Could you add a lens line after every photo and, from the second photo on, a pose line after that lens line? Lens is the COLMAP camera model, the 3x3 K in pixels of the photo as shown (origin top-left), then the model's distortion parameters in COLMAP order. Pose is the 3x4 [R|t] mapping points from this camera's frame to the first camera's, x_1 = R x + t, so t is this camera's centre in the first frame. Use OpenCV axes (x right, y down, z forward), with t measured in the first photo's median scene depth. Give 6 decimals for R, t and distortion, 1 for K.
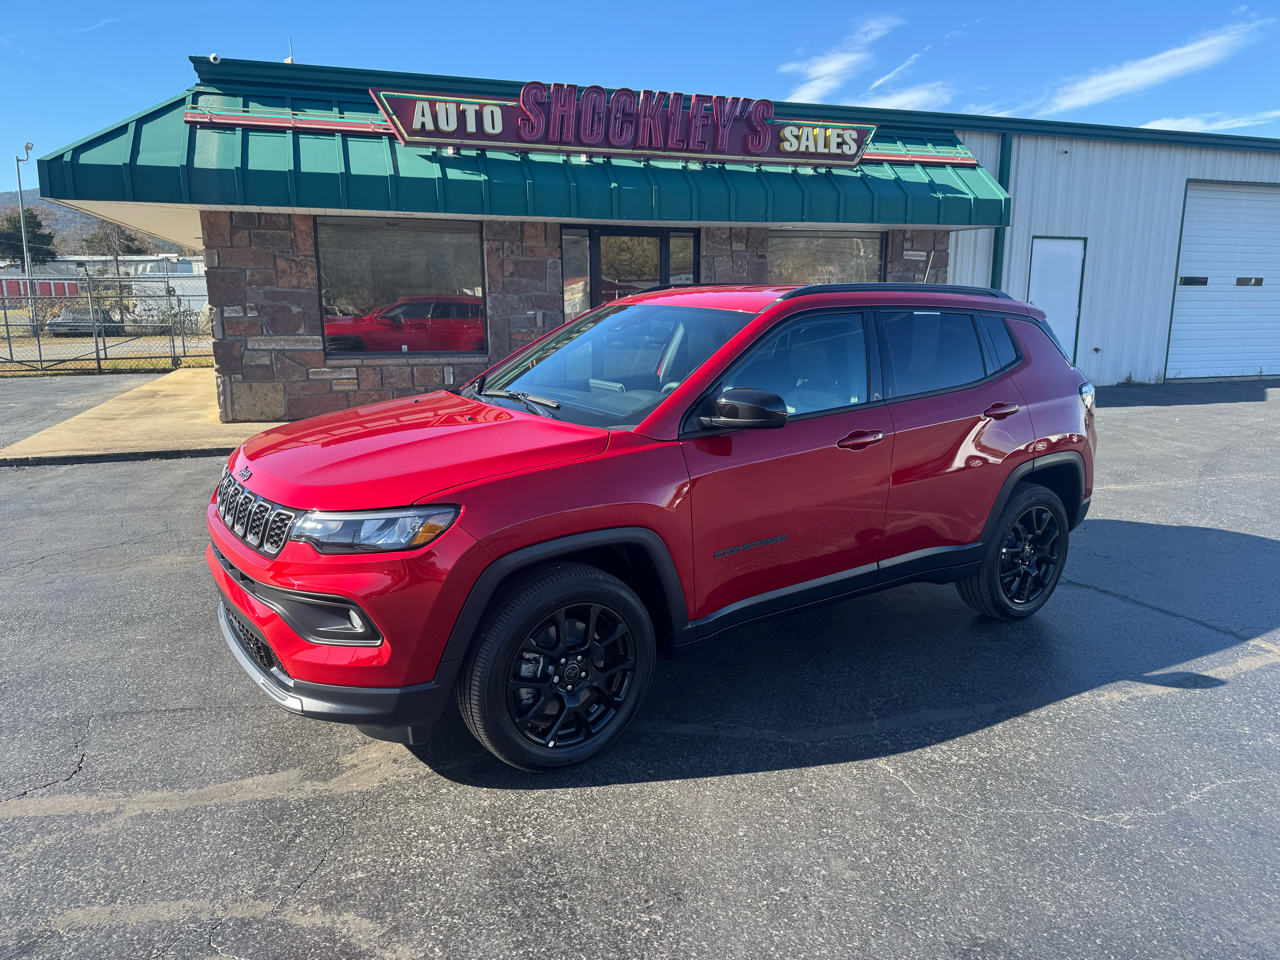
lens RADIAL K [[918.1, 0, 641.8], [0, 918.1, 477.0], [0, 0, 1]] dist [0.050649, -0.064311]
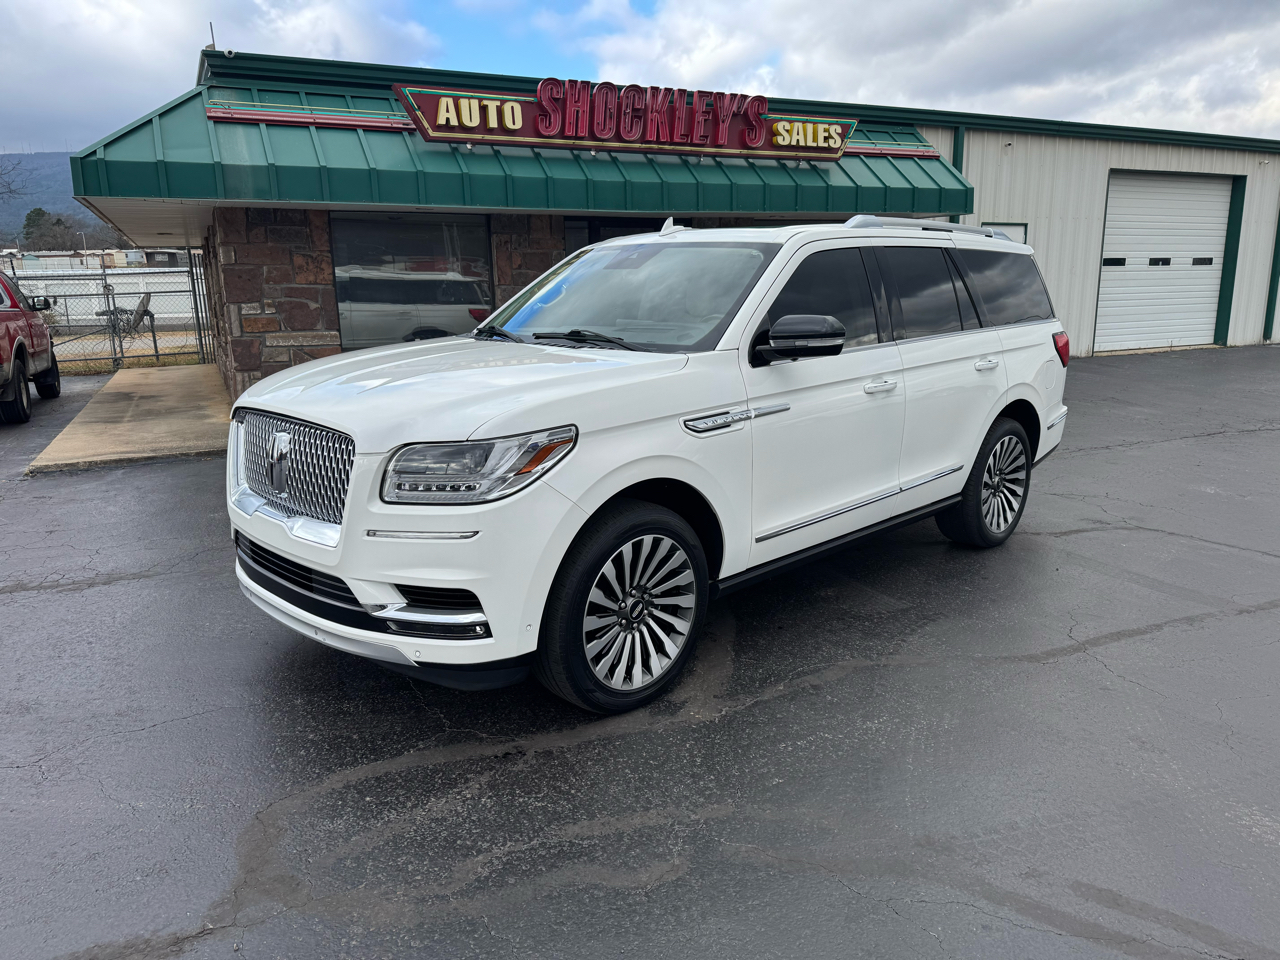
lens RADIAL K [[919.8, 0, 635.3], [0, 919.8, 481.8], [0, 0, 1]] dist [0.049566, -0.063705]
pose [[0.991981, -0.044010, 0.118477, -0.155763], [0.041941, 0.998922, 0.019907, 0.003973], [-0.119226, -0.014778, 0.992757, -0.037872]]
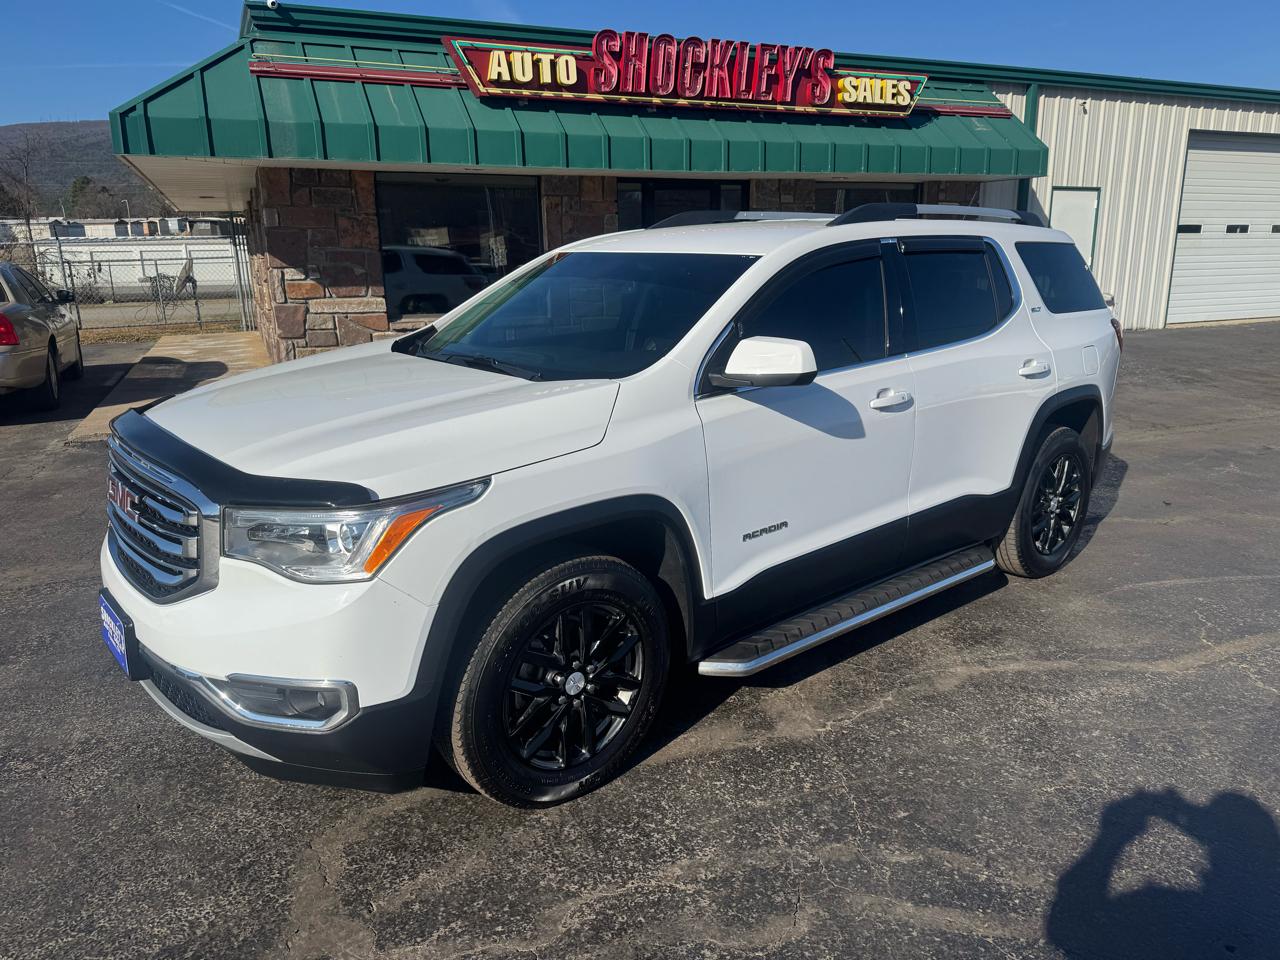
lens RADIAL K [[920.1, 0, 643.4], [0, 920.1, 476.4], [0, 0, 1]] dist [0.047601, -0.062117]
pose [[0.995511, -0.036866, 0.087175, -0.170642], [0.033085, 0.998464, 0.044433, 0.000138], [-0.088680, -0.041349, 0.995202, 0.004577]]
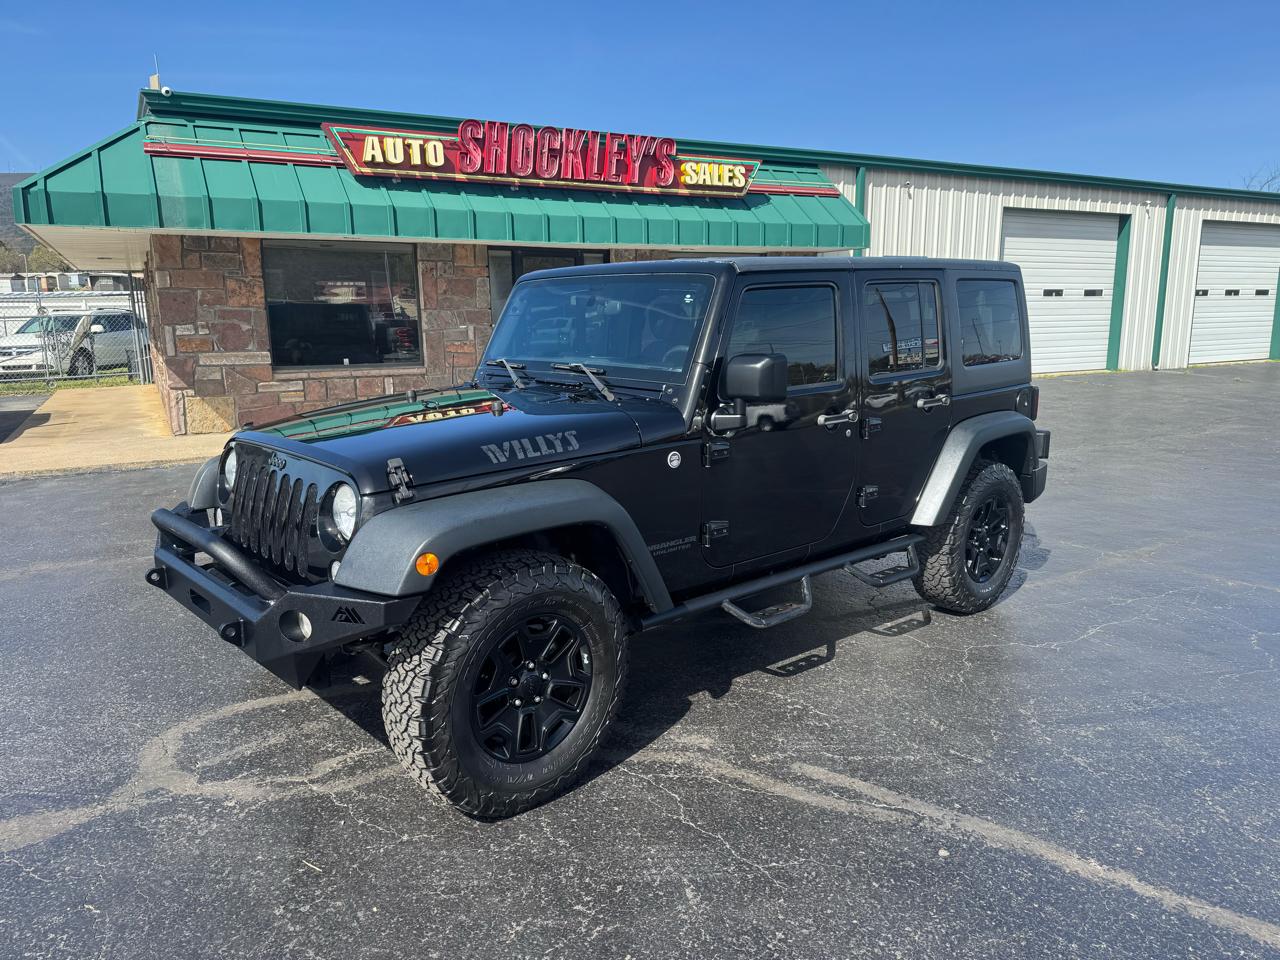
lens RADIAL K [[919.8, 0, 635.3], [0, 919.8, 481.8], [0, 0, 1]] dist [0.049566, -0.063705]
pose [[0.985044, -0.041921, 0.167128, -0.119100], [0.043628, 0.999026, -0.006556, 0.022372], [-0.166691, 0.013750, 0.985913, -0.118814]]
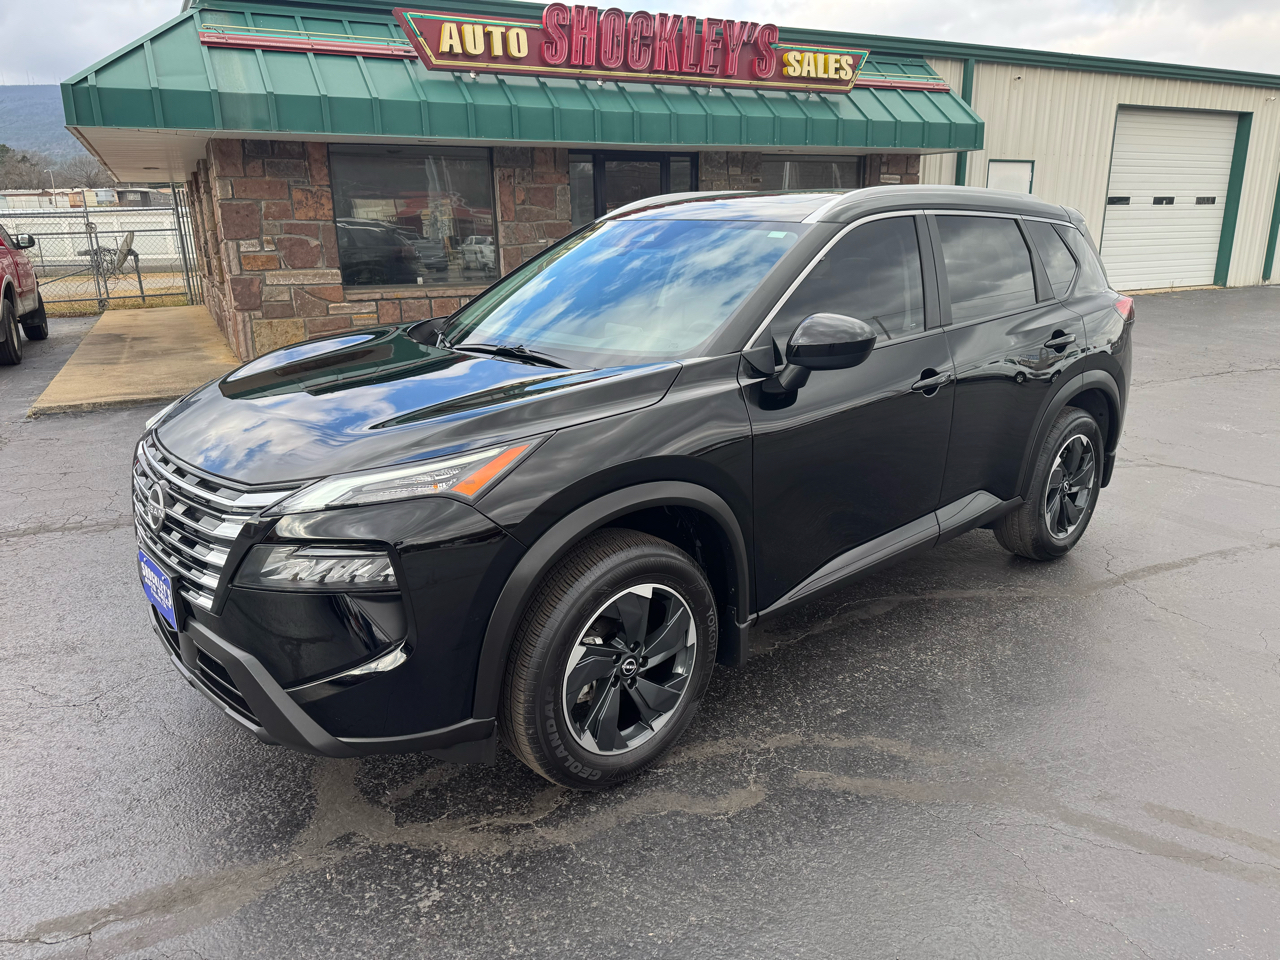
lens RADIAL K [[921.4, 0, 642.6], [0, 921.4, 483.6], [0, 0, 1]] dist [0.048146, -0.061189]
pose [[0.988873, -0.055818, 0.137894, -0.180794], [0.044795, 0.995643, 0.081788, 0.006980], [-0.141859, -0.074701, 0.987064, -0.031103]]
